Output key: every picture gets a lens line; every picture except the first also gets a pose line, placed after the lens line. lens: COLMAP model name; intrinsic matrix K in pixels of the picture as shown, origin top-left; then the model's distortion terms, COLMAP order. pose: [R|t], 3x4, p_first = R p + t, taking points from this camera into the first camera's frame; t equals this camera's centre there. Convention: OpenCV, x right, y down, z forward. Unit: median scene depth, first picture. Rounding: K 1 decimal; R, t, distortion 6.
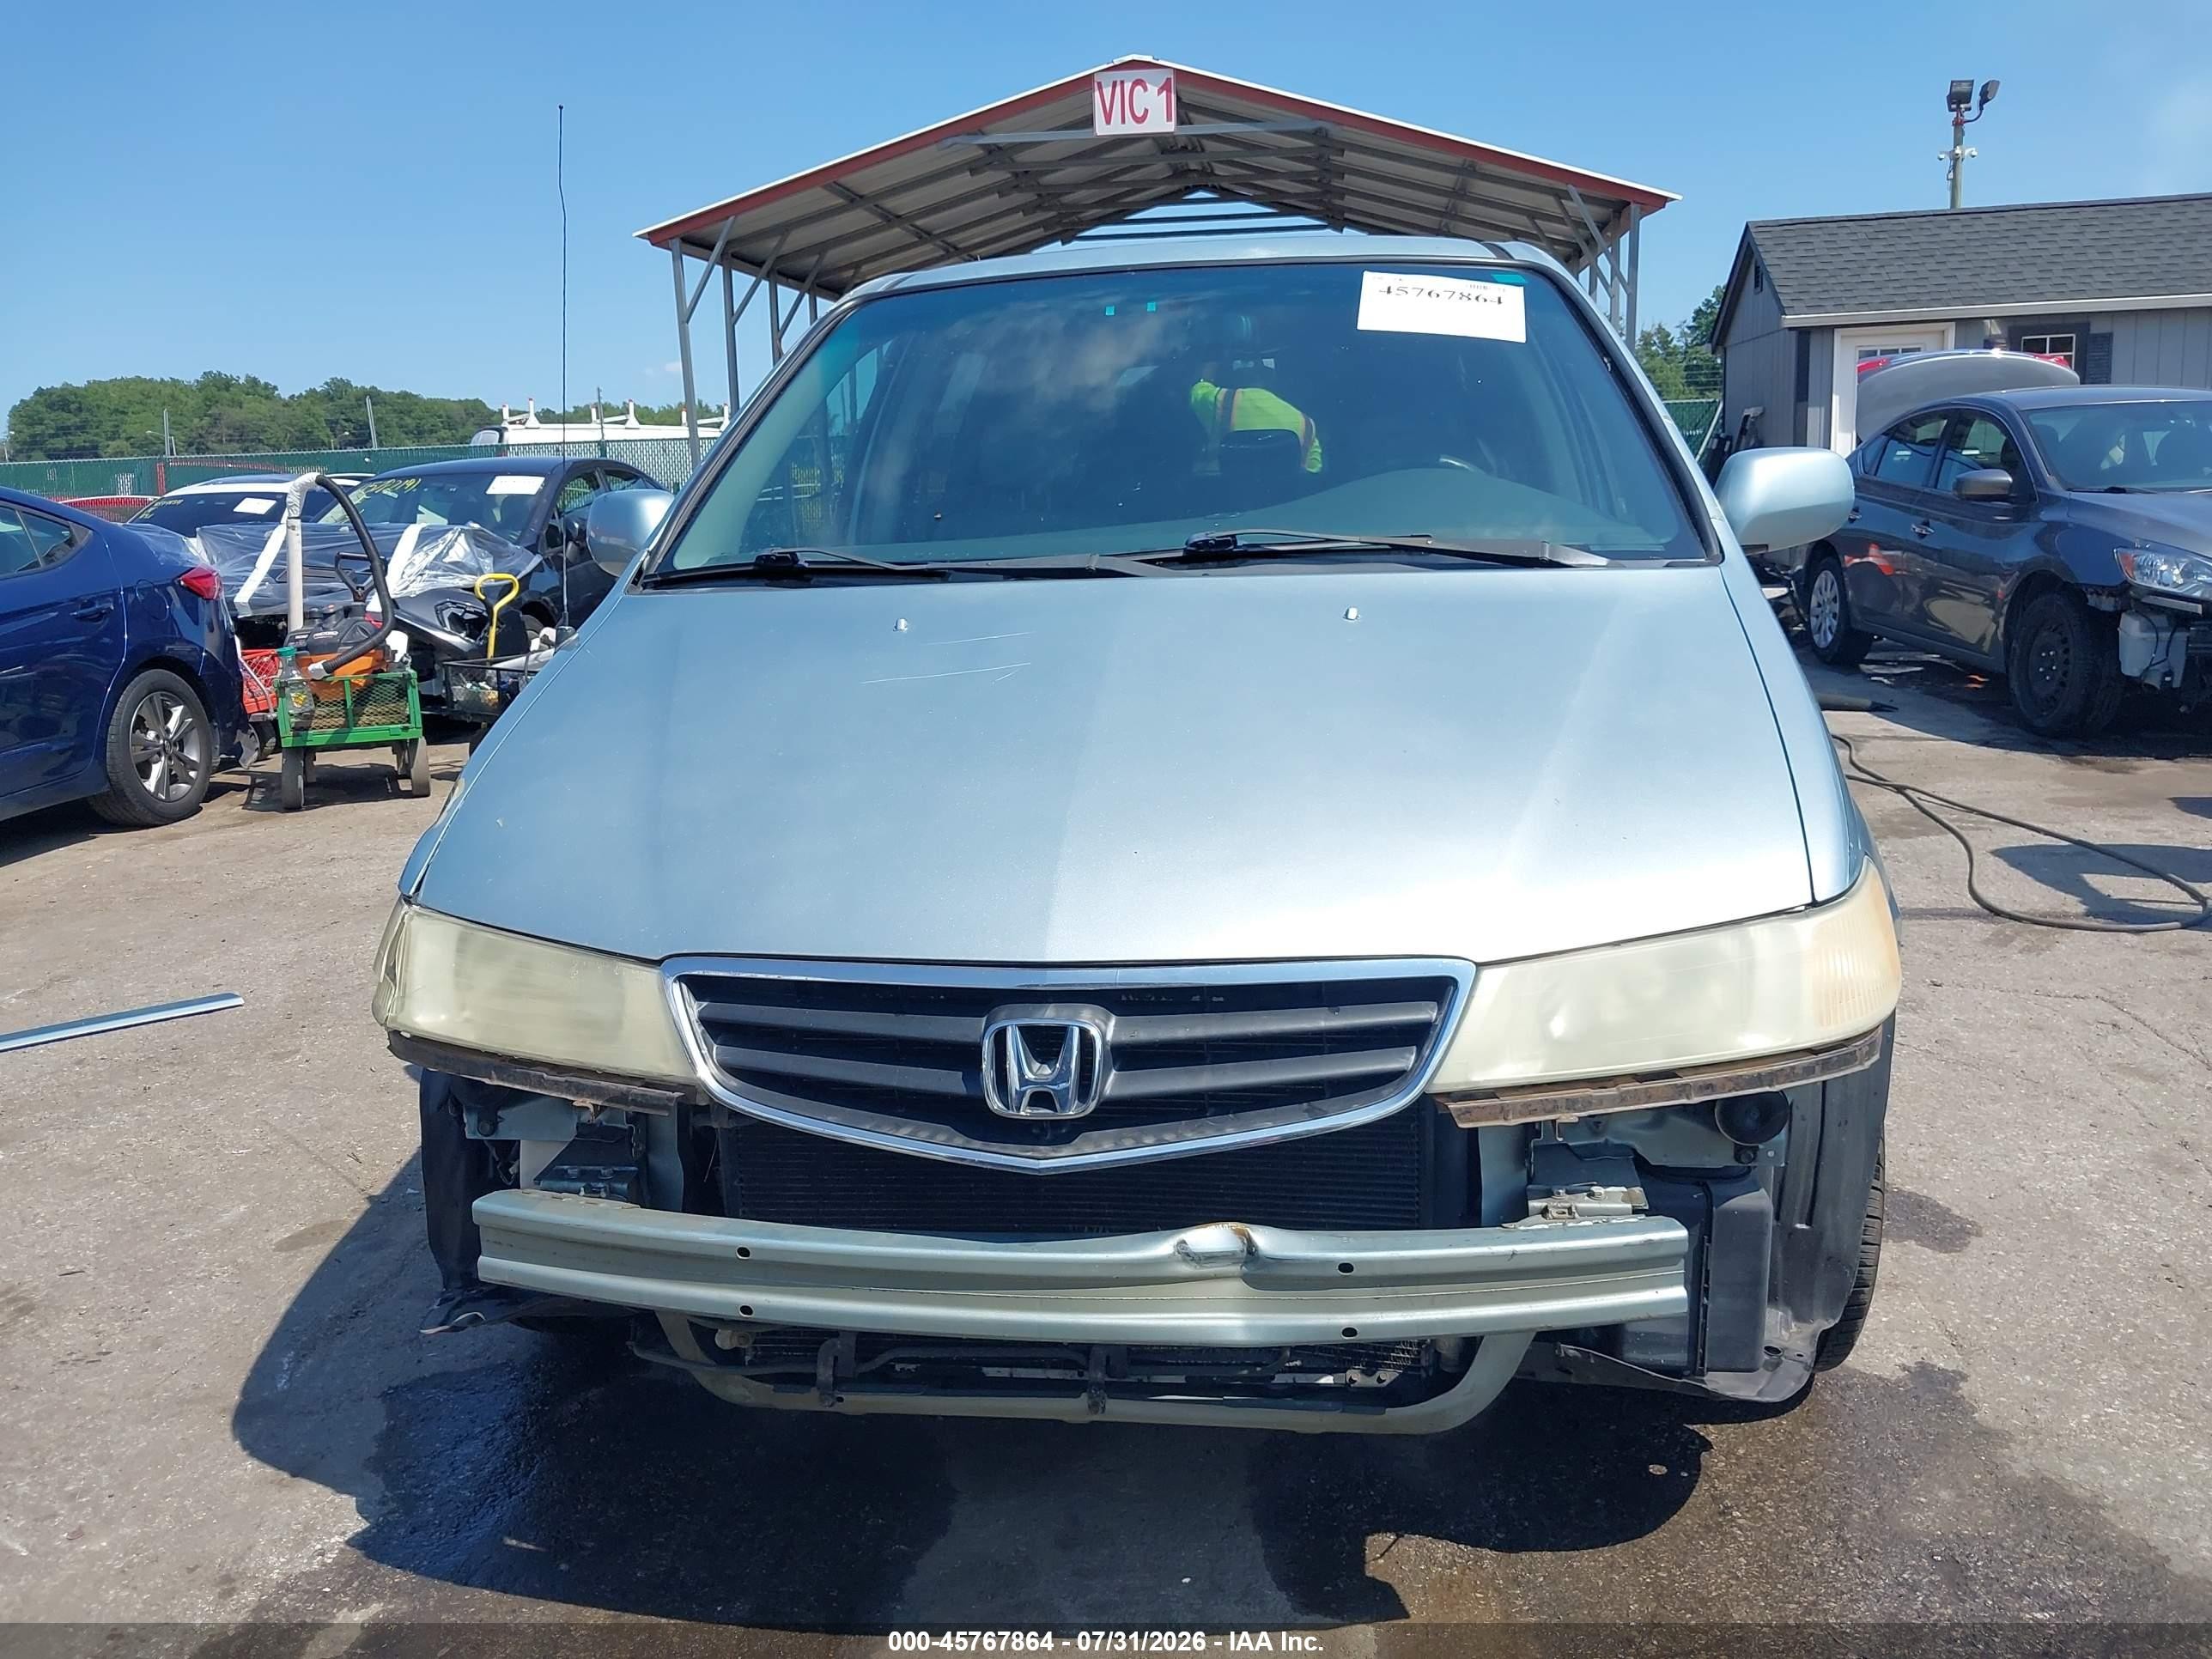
lens RADIAL K [[1708.0, 0, 1123.0], [0, 1708.0, 835.3], [0, 0, 1]] dist [-0.001733, 0.000175]
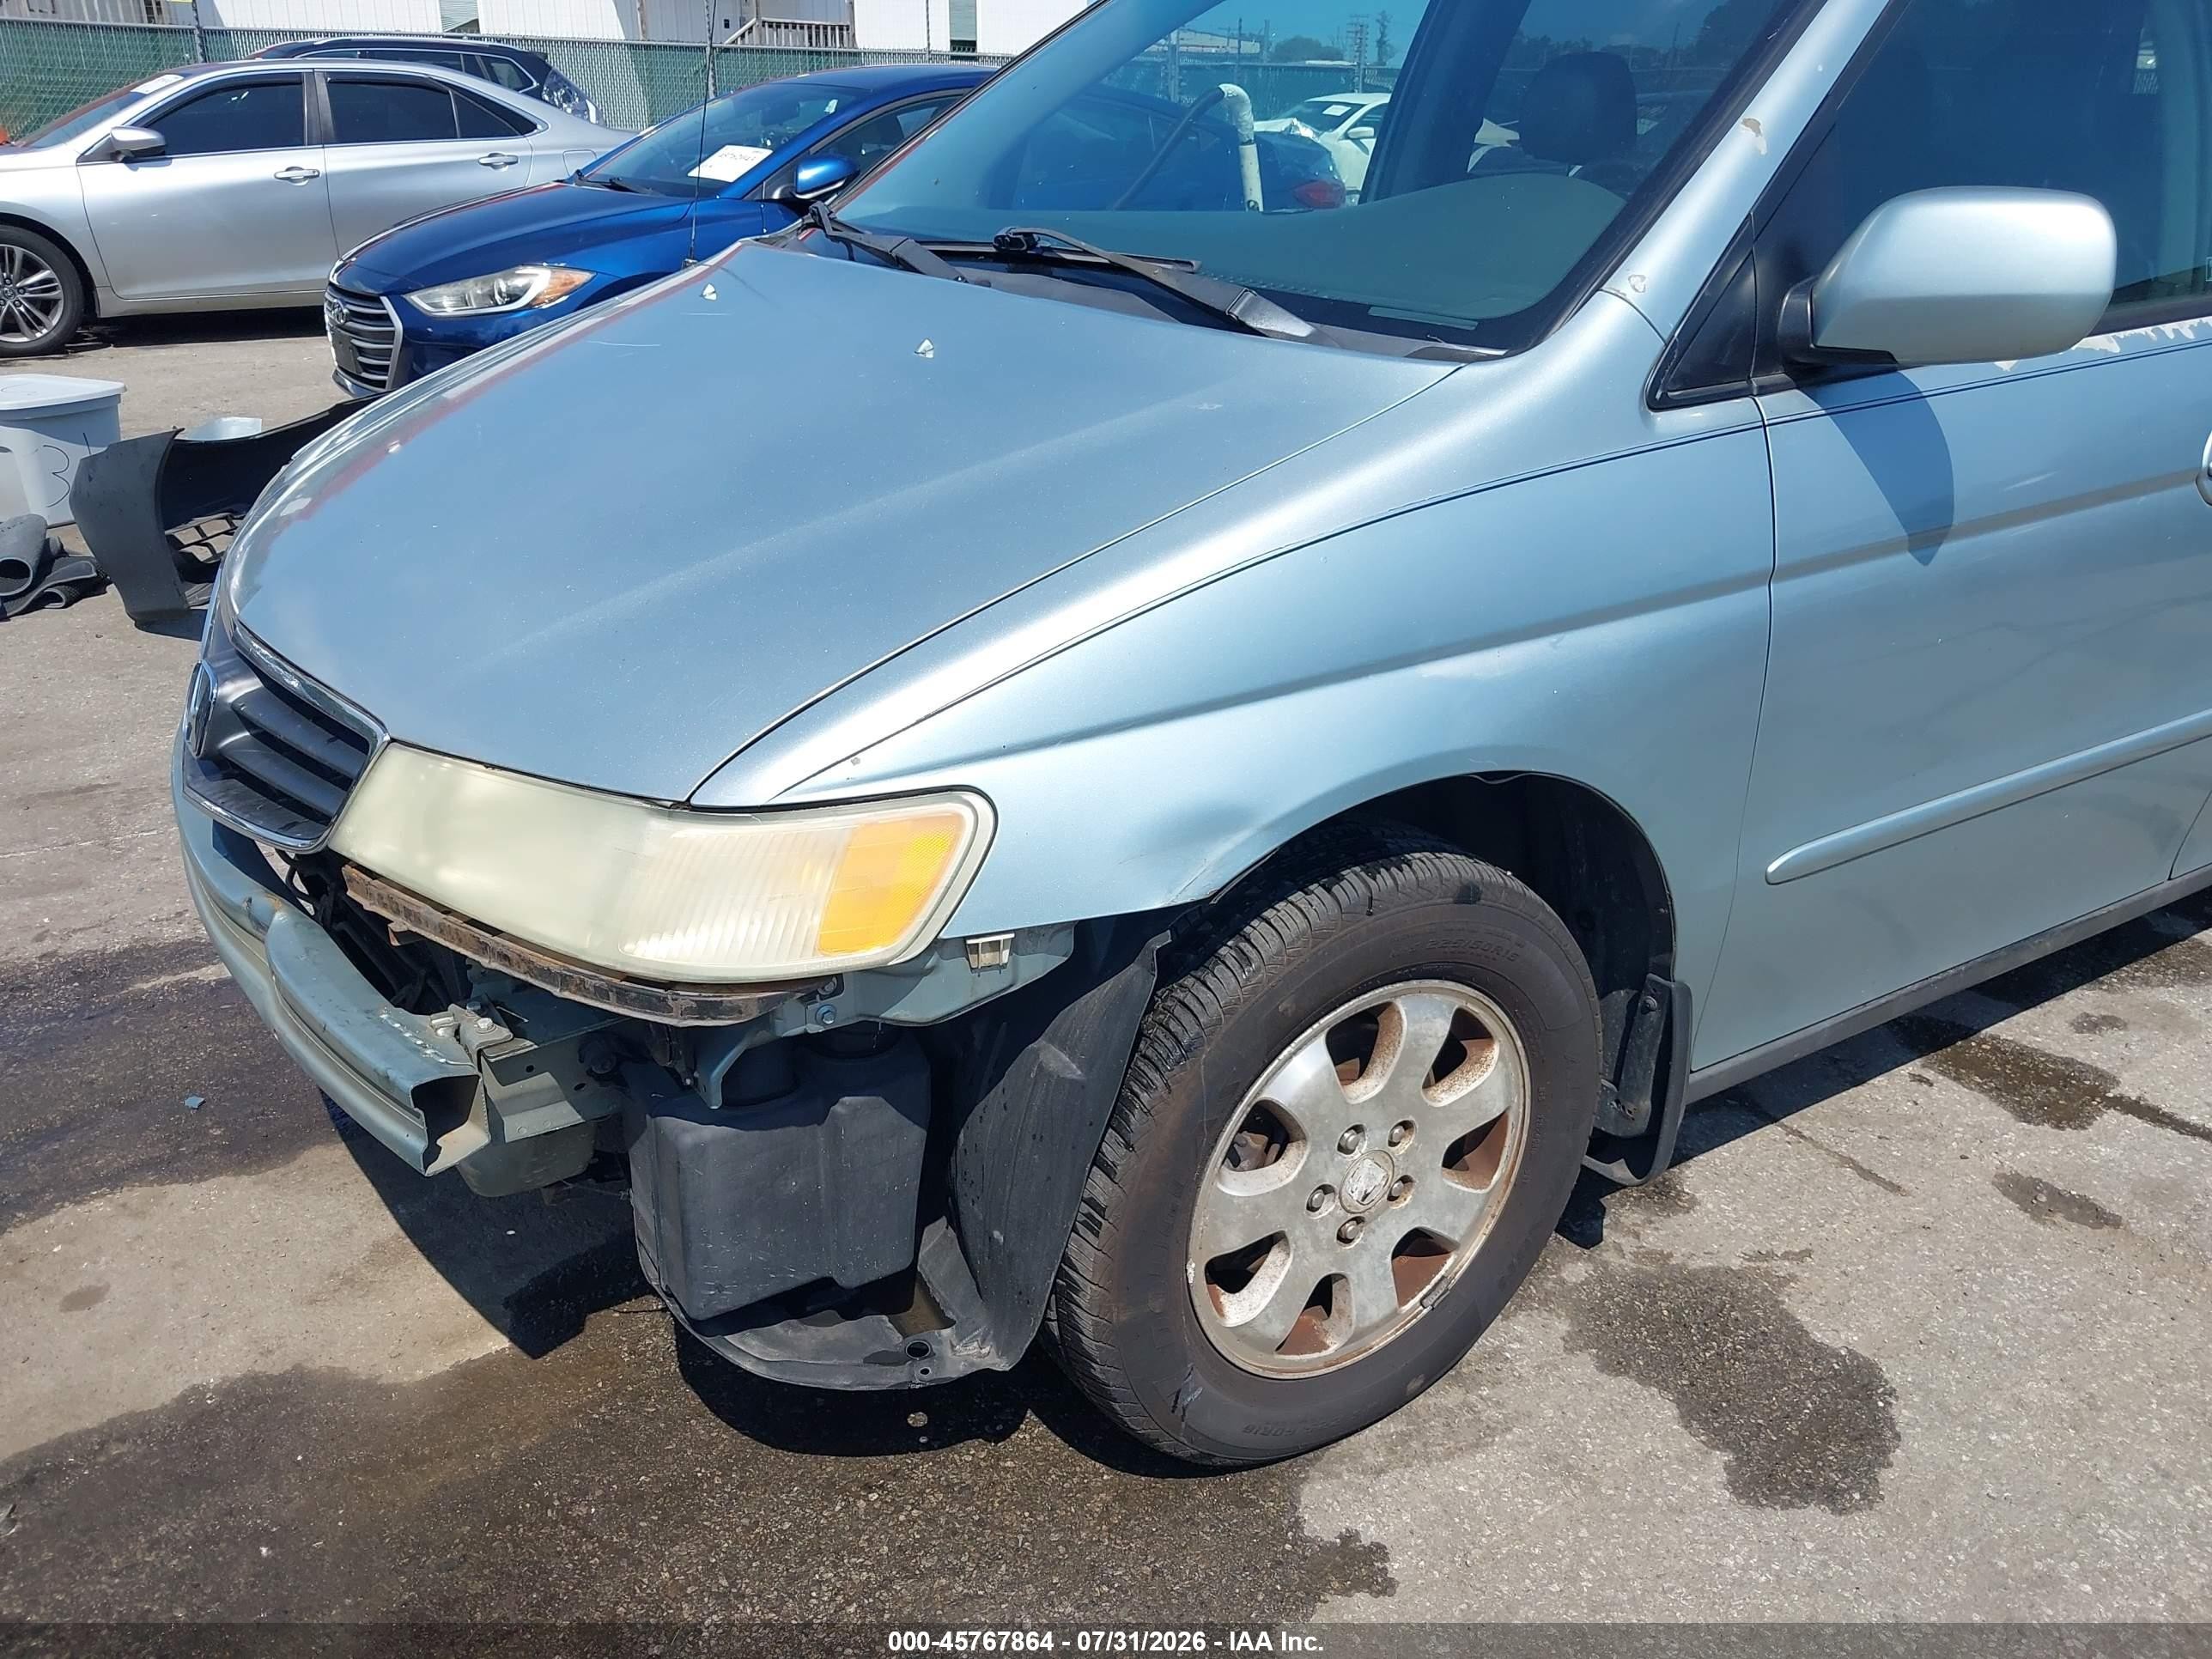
lens RADIAL K [[1740.1, 0, 1085.5], [0, 1740.1, 826.5], [0, 0, 1]] dist [0.013467, -0.056068]
pose [[0.662979, 0.328489, -0.672721, 0.858396], [-0.191122, 0.943083, 0.272151, -0.162008], [0.723831, -0.051859, 0.688026, 0.476991]]
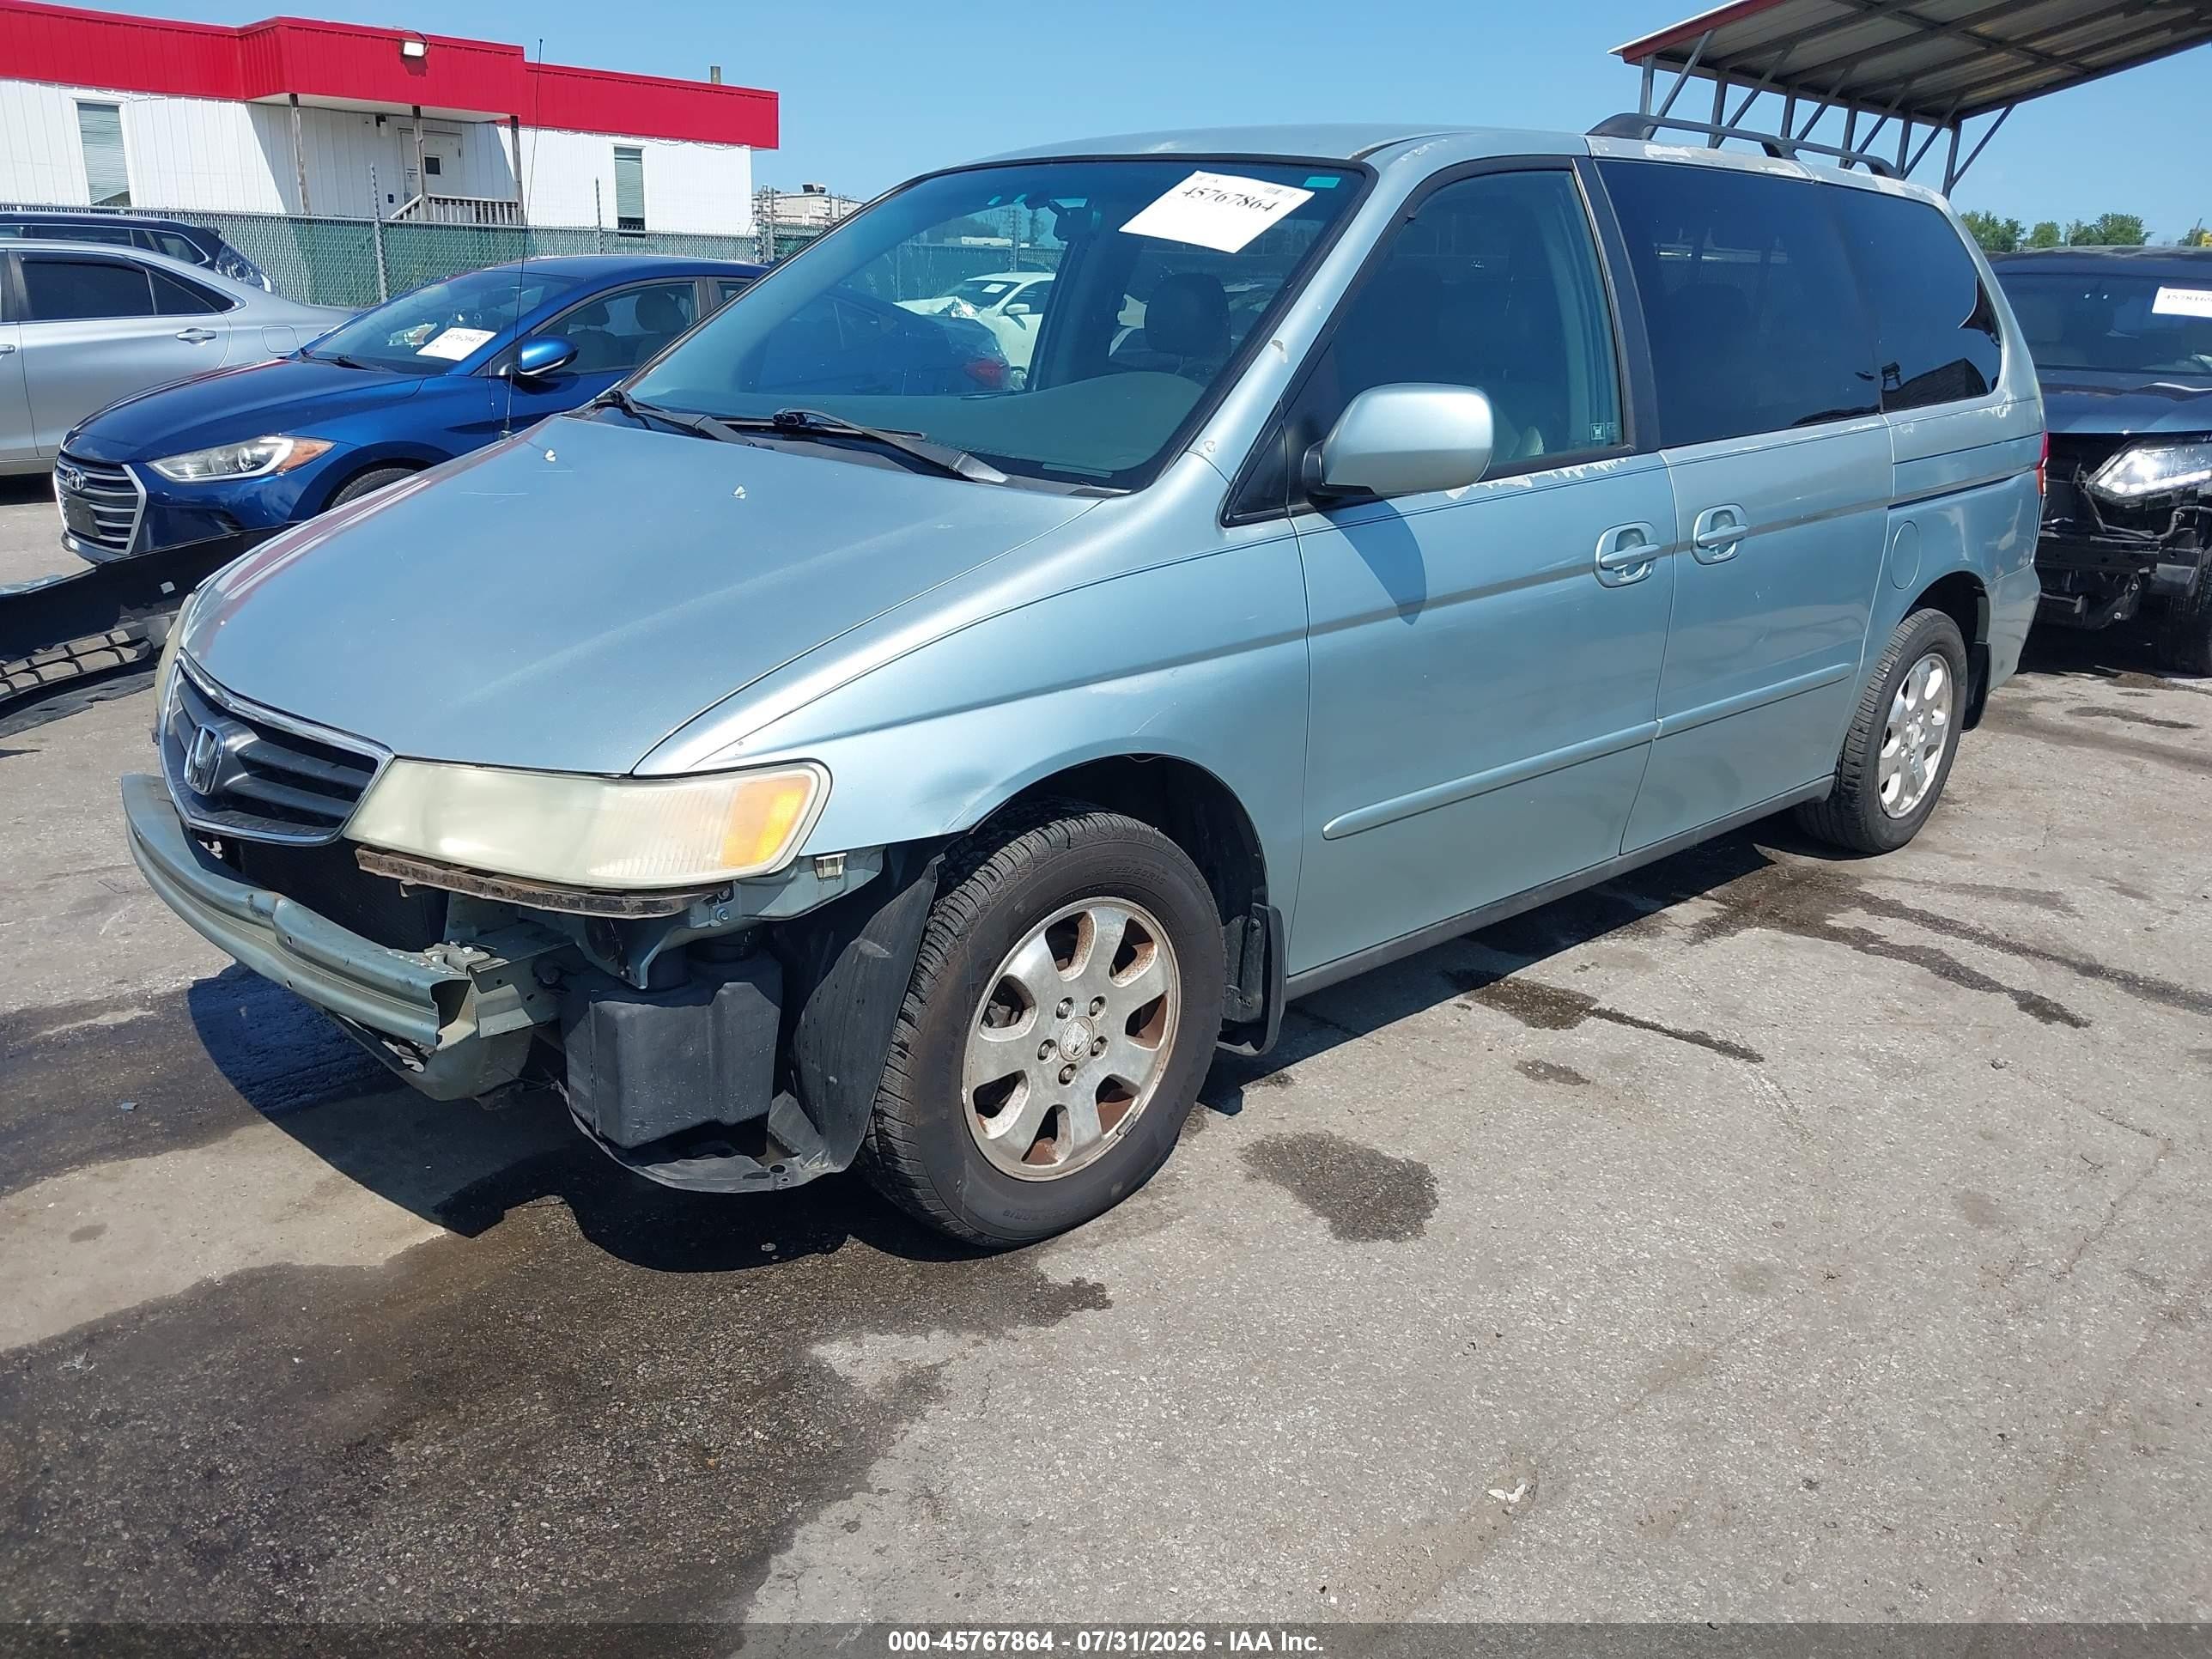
lens RADIAL K [[1715.9, 0, 1106.6], [0, 1715.9, 832.4], [0, 0, 1]] dist [-0.003123, -0.047599]
pose [[0.796537, 0.238957, -0.555363, 1.095262], [-0.181609, 0.970724, 0.157201, -0.139250], [0.576669, -0.024358, 0.816615, 0.168590]]
